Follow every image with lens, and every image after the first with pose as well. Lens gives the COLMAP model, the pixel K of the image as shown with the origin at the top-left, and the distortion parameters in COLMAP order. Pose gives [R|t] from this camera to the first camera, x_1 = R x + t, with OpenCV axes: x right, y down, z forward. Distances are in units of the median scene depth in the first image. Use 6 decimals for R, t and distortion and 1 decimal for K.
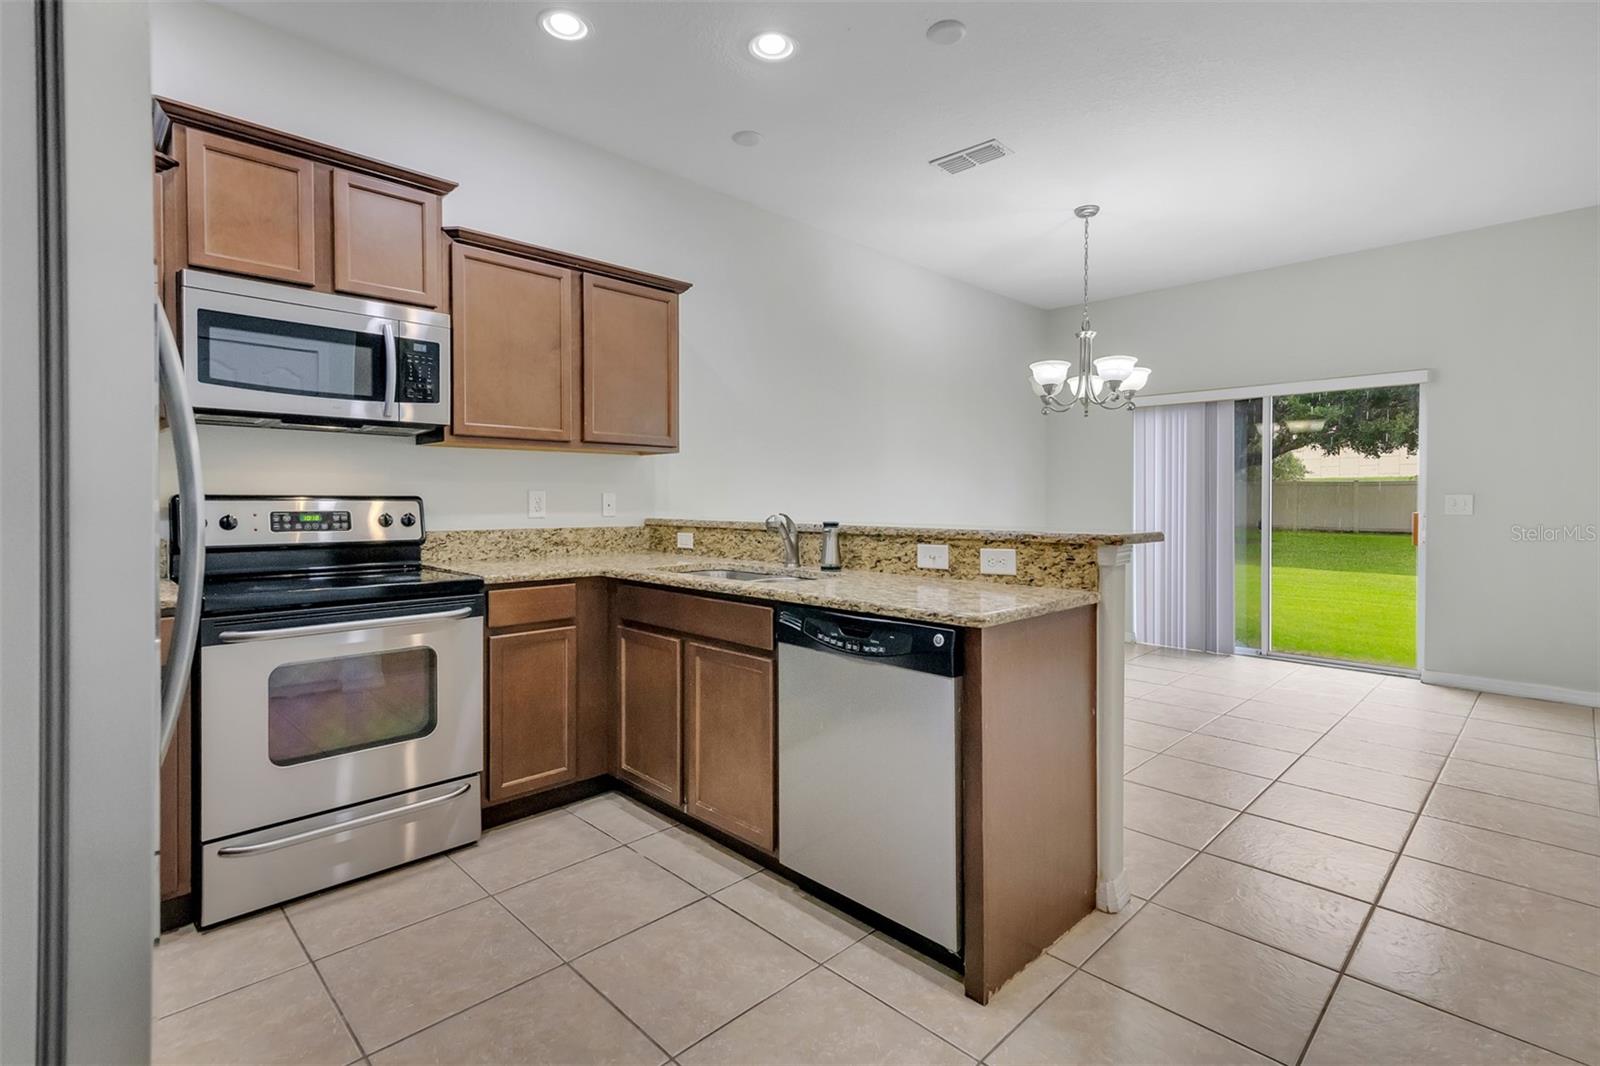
lens RADIAL K [[750.8, 0, 789.3], [0, 750.8, 507.9], [0, 0, 1]] dist [0.011154, 0.001134]
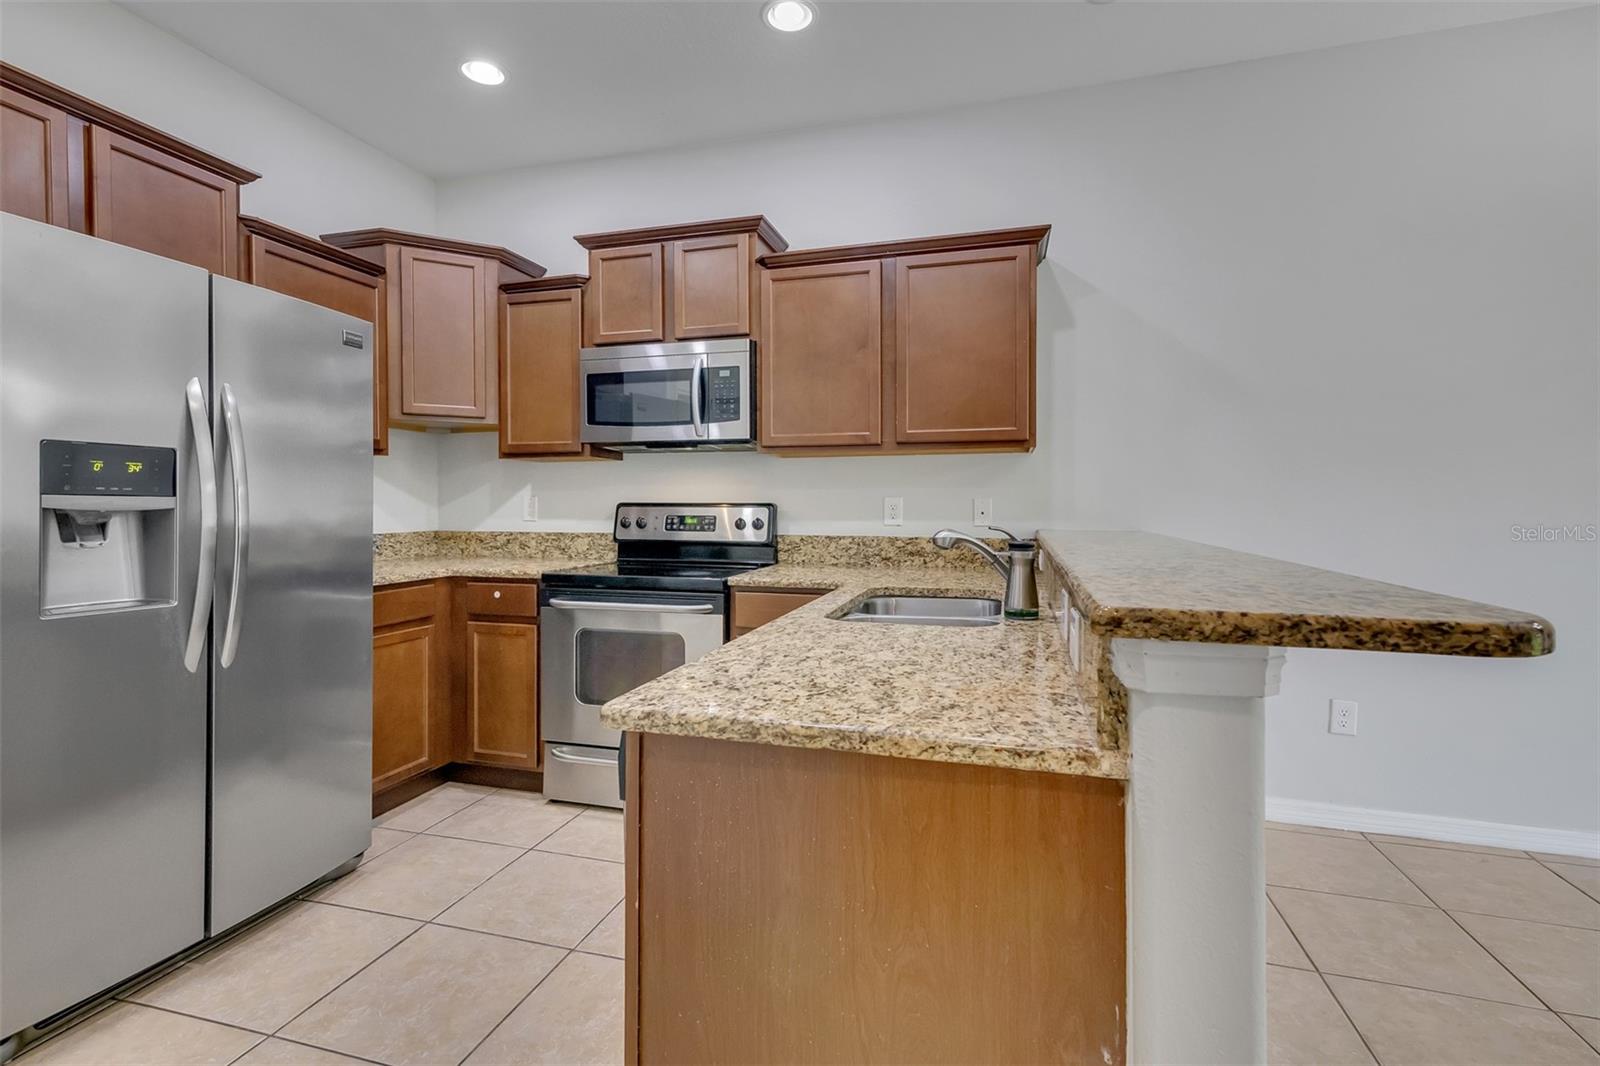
lens RADIAL K [[750.8, 0, 805.5], [0, 750.8, 509.1], [0, 0, 1]] dist [0.011154, 0.001134]
pose [[0.478142, 0.006080, -0.878261, 0.532447], [-0.008004, 0.999965, 0.002564, -0.010381], [0.878246, 0.005804, 0.478174, 0.533569]]
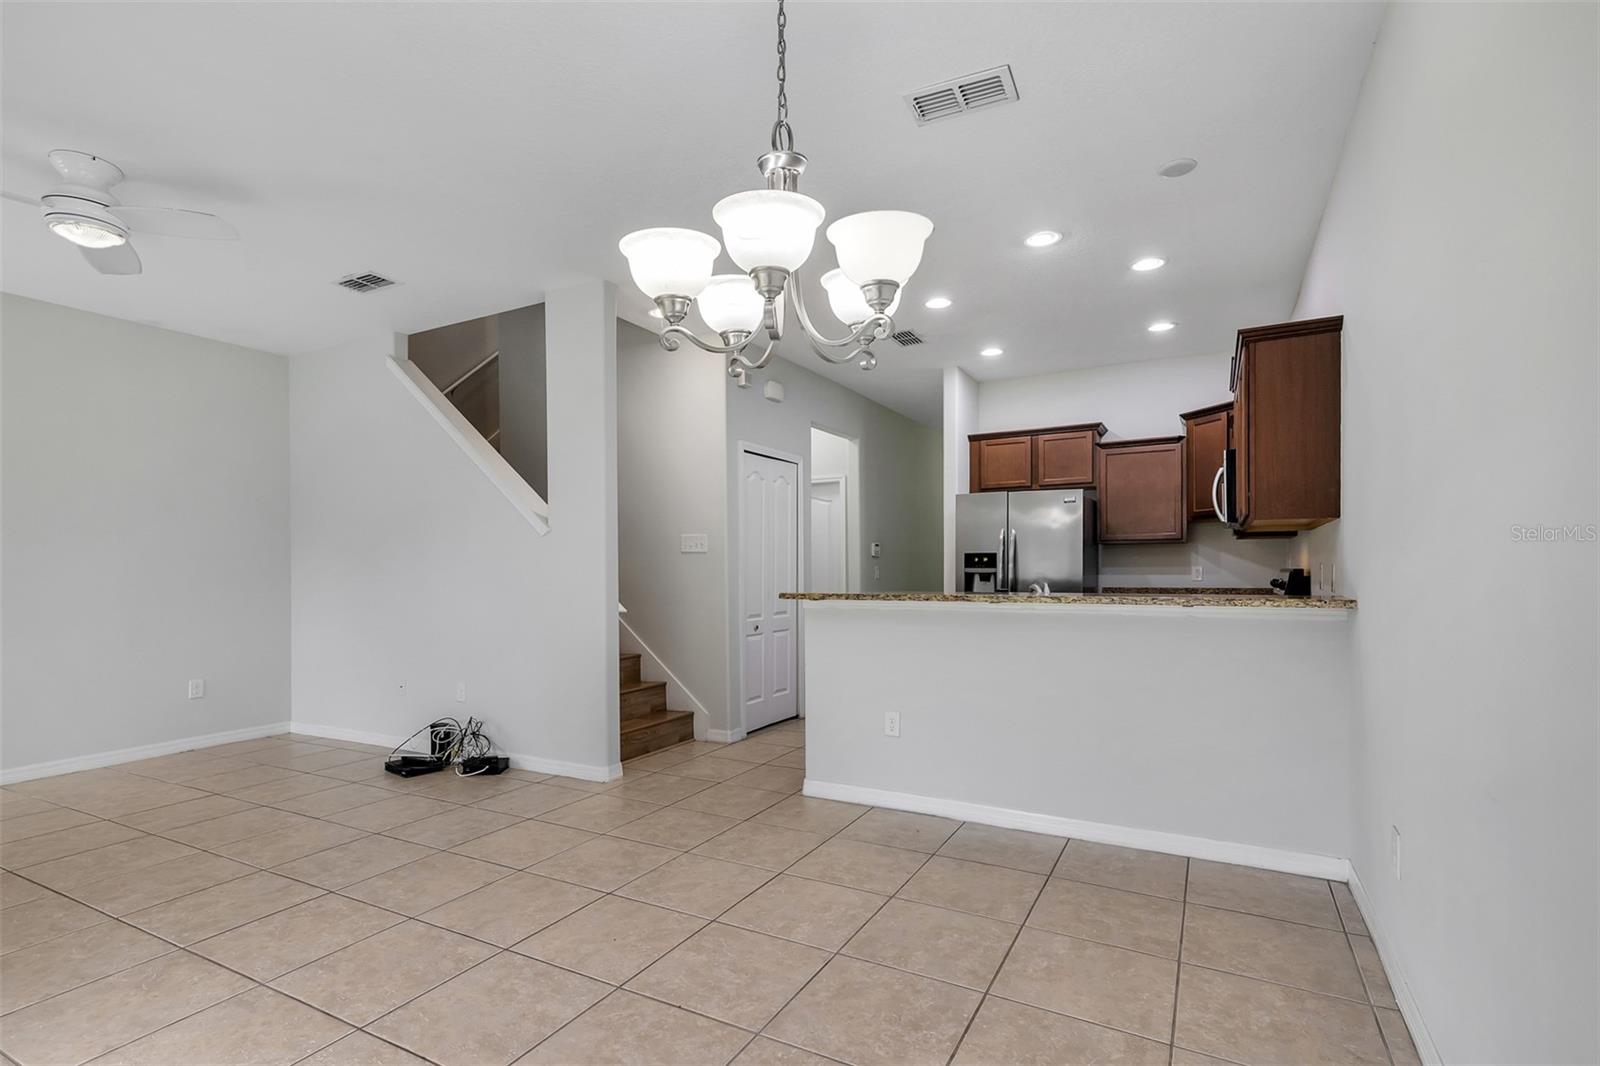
lens RADIAL K [[750.8, 0, 783.1], [0, 750.8, 545.6], [0, 0, 1]] dist [0.011154, 0.001134]
pose [[-0.963212, -0.005845, -0.268679, 0.784861], [0.001237, 0.999656, -0.026181, -0.023944], [0.268740, -0.025550, -0.962874, 2.160731]]
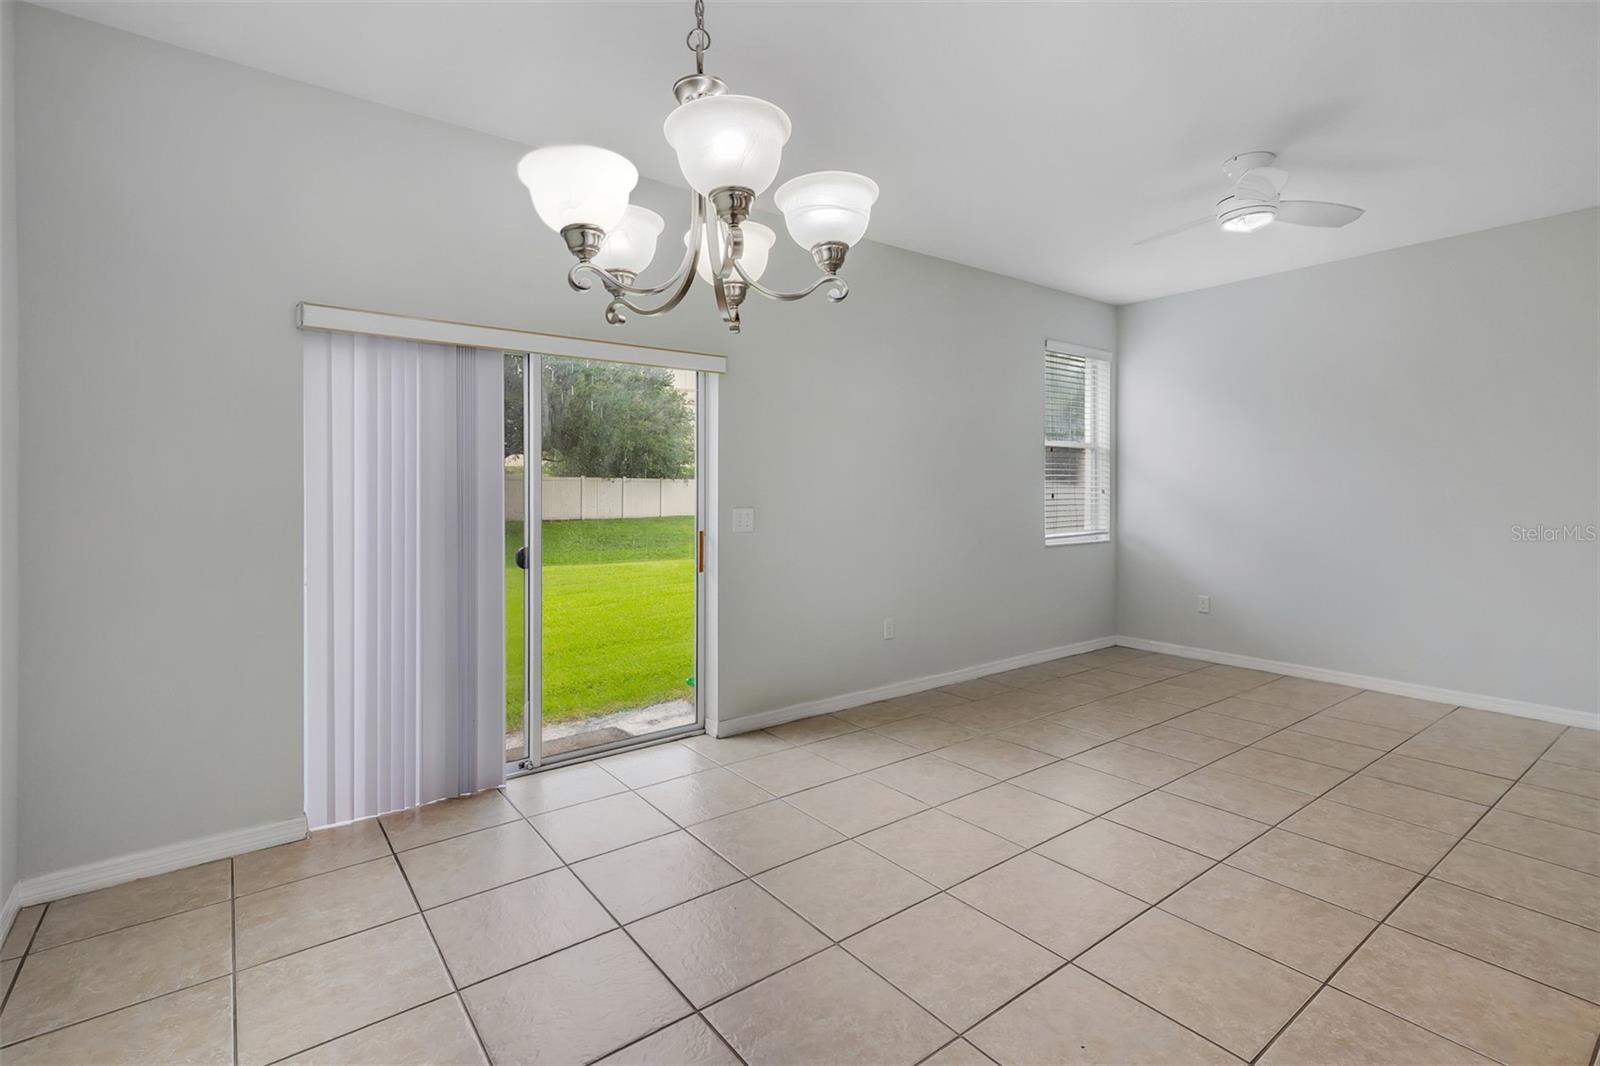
lens RADIAL K [[750.8, 0, 809.9], [0, 750.8, 484.7], [0, 0, 1]] dist [0.011154, 0.001134]
pose [[0.133785, 0.007967, 0.990978, 0.085949], [0.011947, 0.999882, -0.009651, -0.061098], [-0.990938, 0.013130, 0.133674, 1.410190]]
